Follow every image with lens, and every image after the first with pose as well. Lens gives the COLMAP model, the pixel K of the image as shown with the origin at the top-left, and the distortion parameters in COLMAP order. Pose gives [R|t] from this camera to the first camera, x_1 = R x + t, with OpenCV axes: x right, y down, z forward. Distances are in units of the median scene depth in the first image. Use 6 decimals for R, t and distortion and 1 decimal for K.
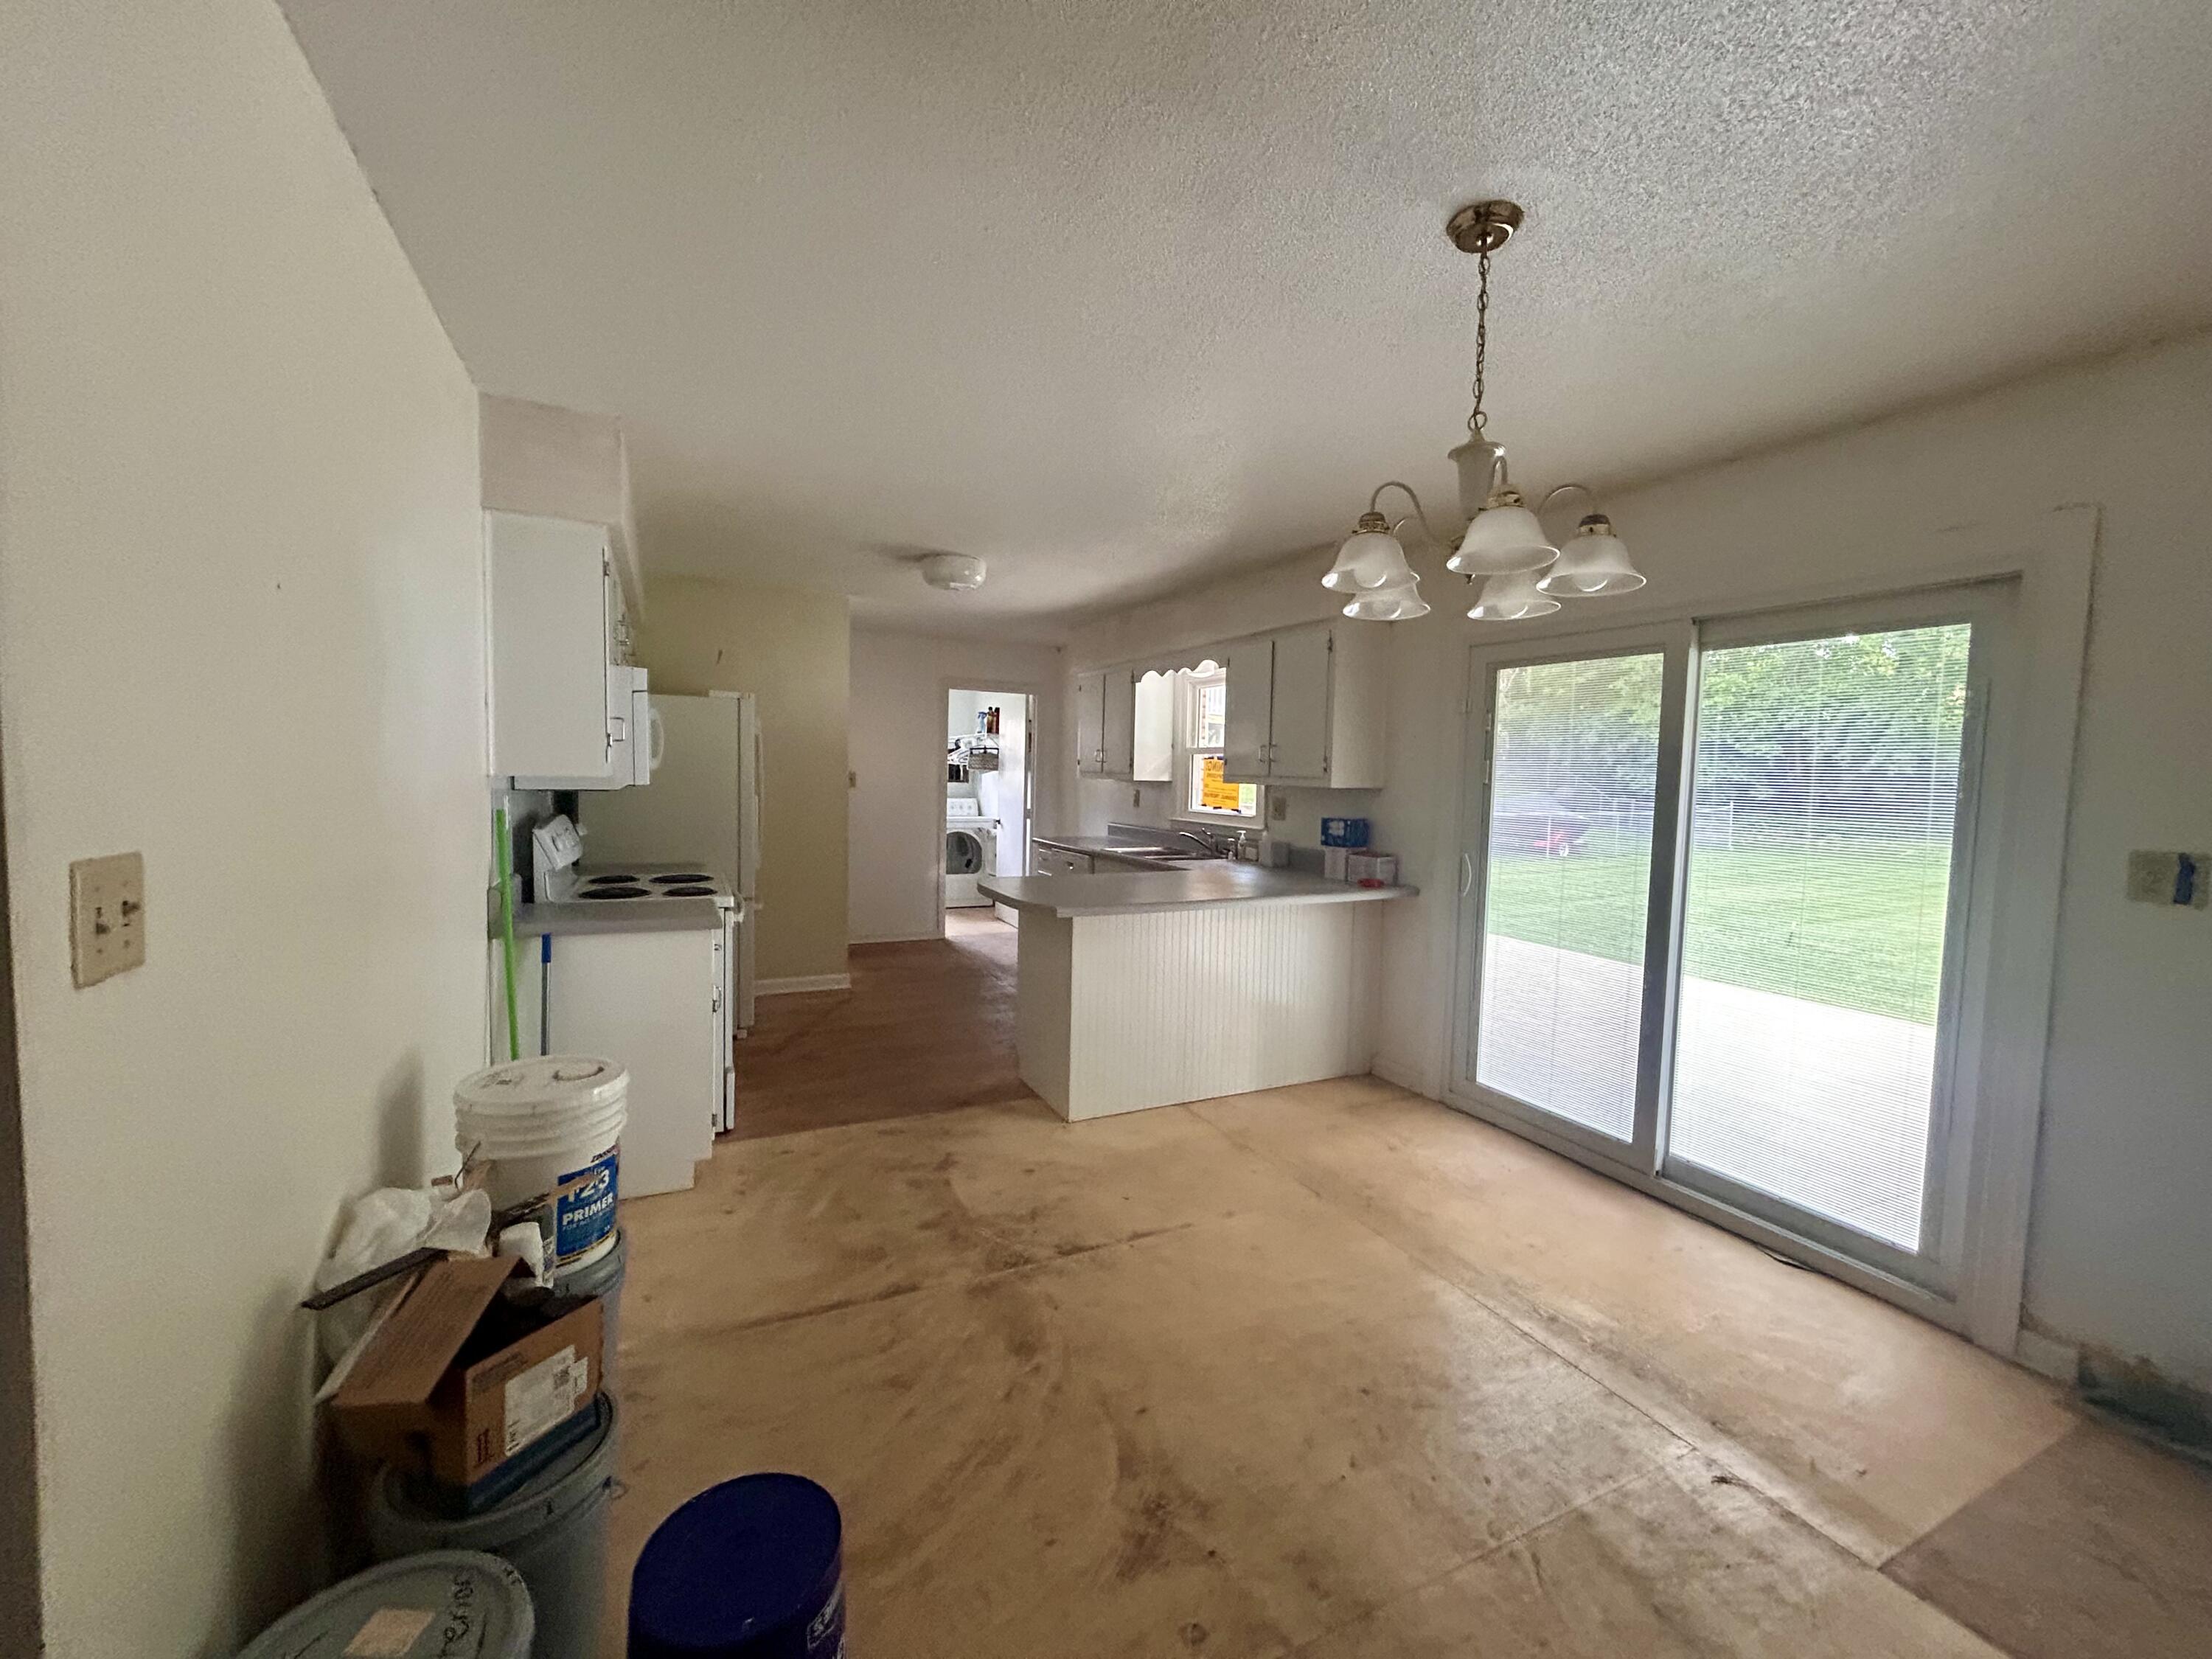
lens RADIAL K [[895.9, 0, 1103.8], [0, 895.9, 824.0], [0, 0, 1]] dist [0.001020, -0.000008]
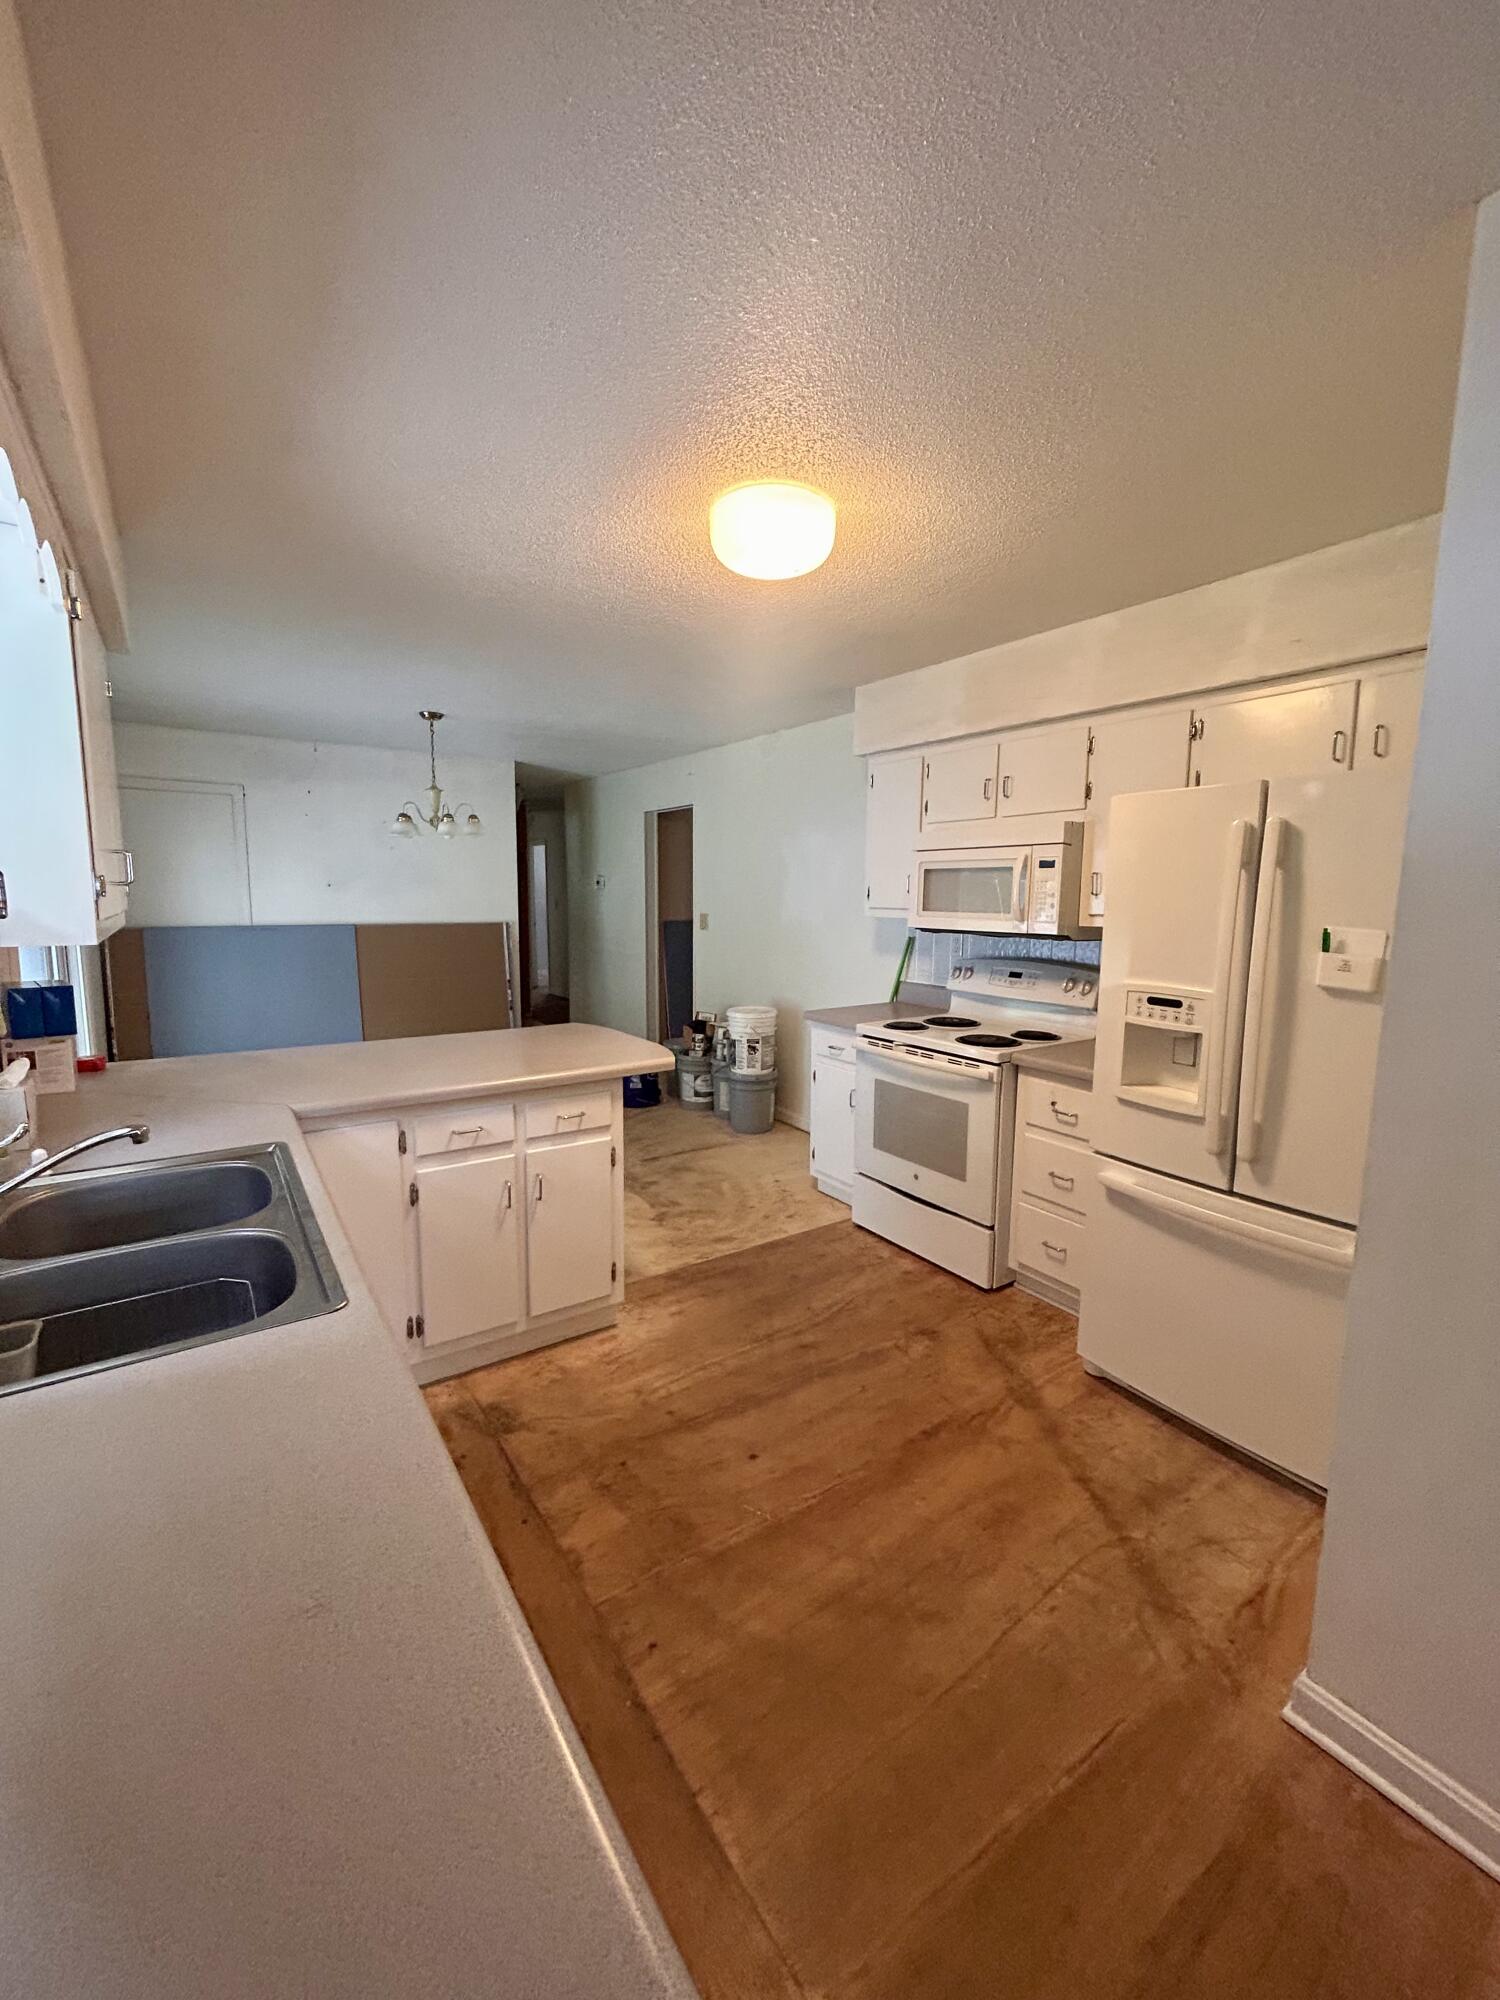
lens RADIAL K [[811.2, 0, 750.0], [0, 811.2, 1000.0], [0, 0, 1]] dist [0.002041, -0.000160]
pose [[-0.988022, -0.016897, -0.153387, -0.141690], [-0.046100, 0.980916, 0.188886, -0.172726], [0.147268, 0.193695, -0.969946, 2.438218]]
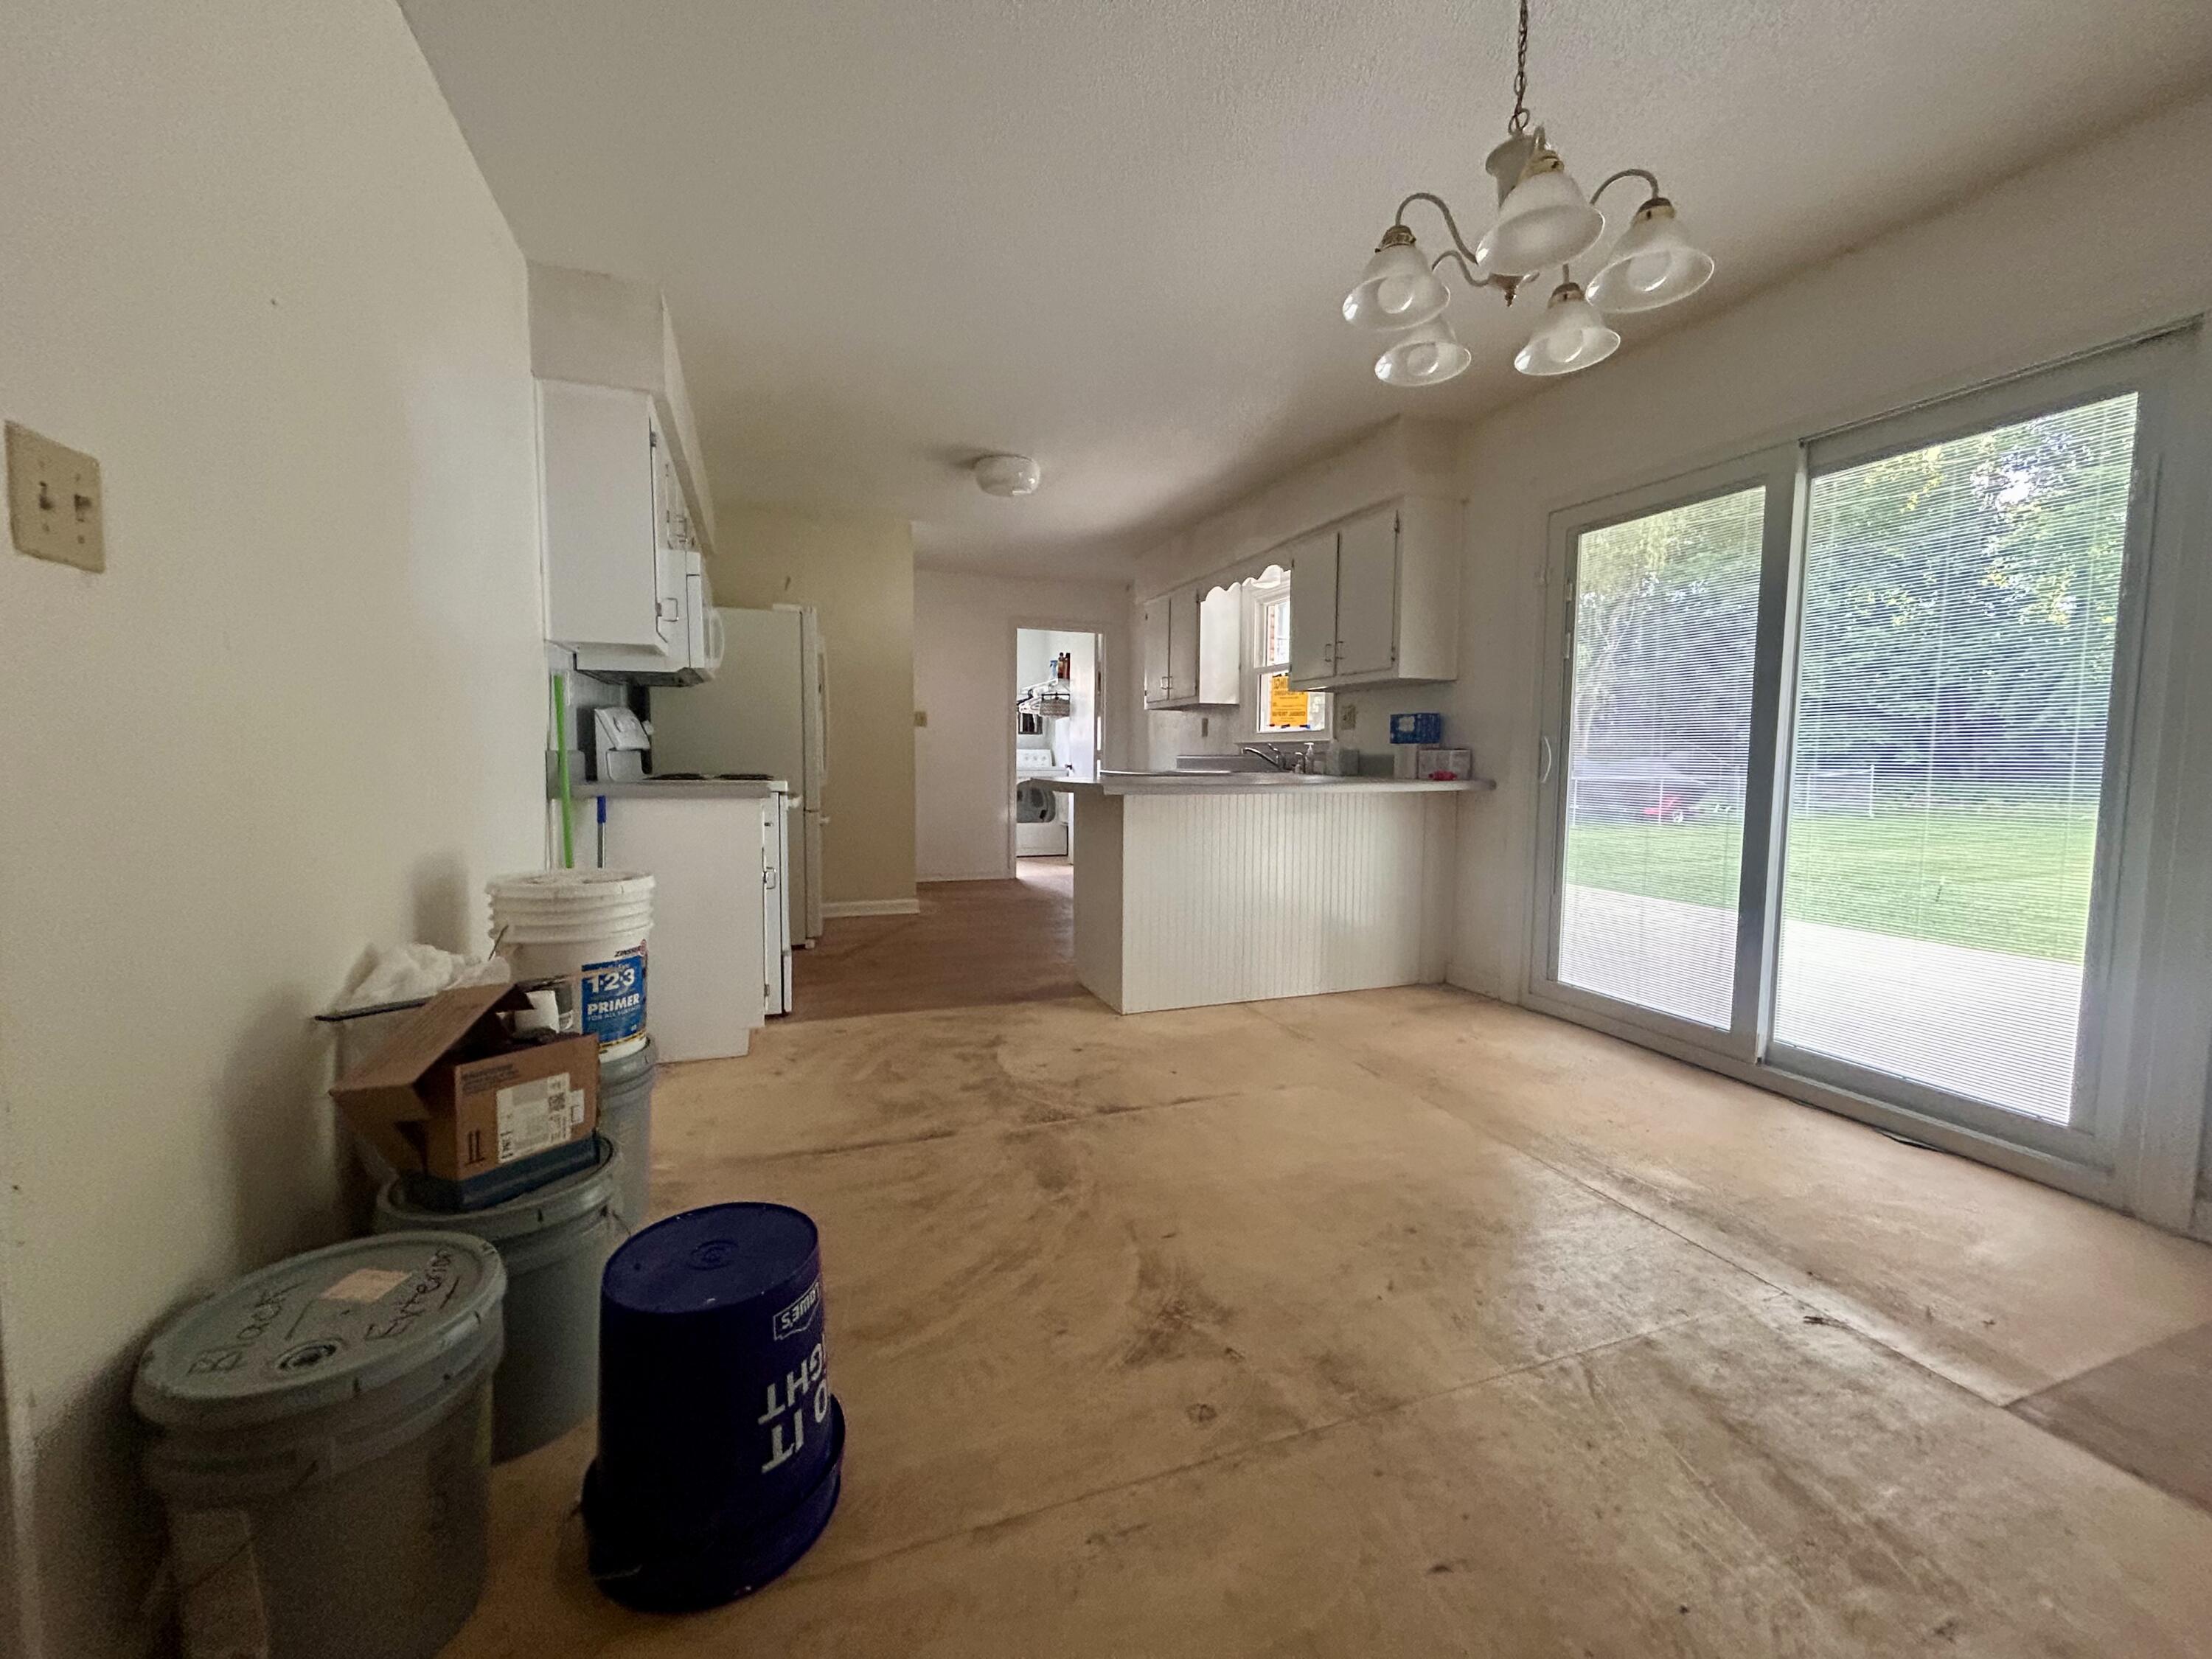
lens RADIAL K [[897.1, 0, 1101.8], [0, 897.1, 822.4], [0, 0, 1]] dist [0.002041, -0.000160]
pose [[0.994945, -0.008362, -0.100075, 0.051577], [0.009647, 0.999877, 0.012367, 0.145991], [0.099960, -0.013270, 0.994903, 0.031747]]
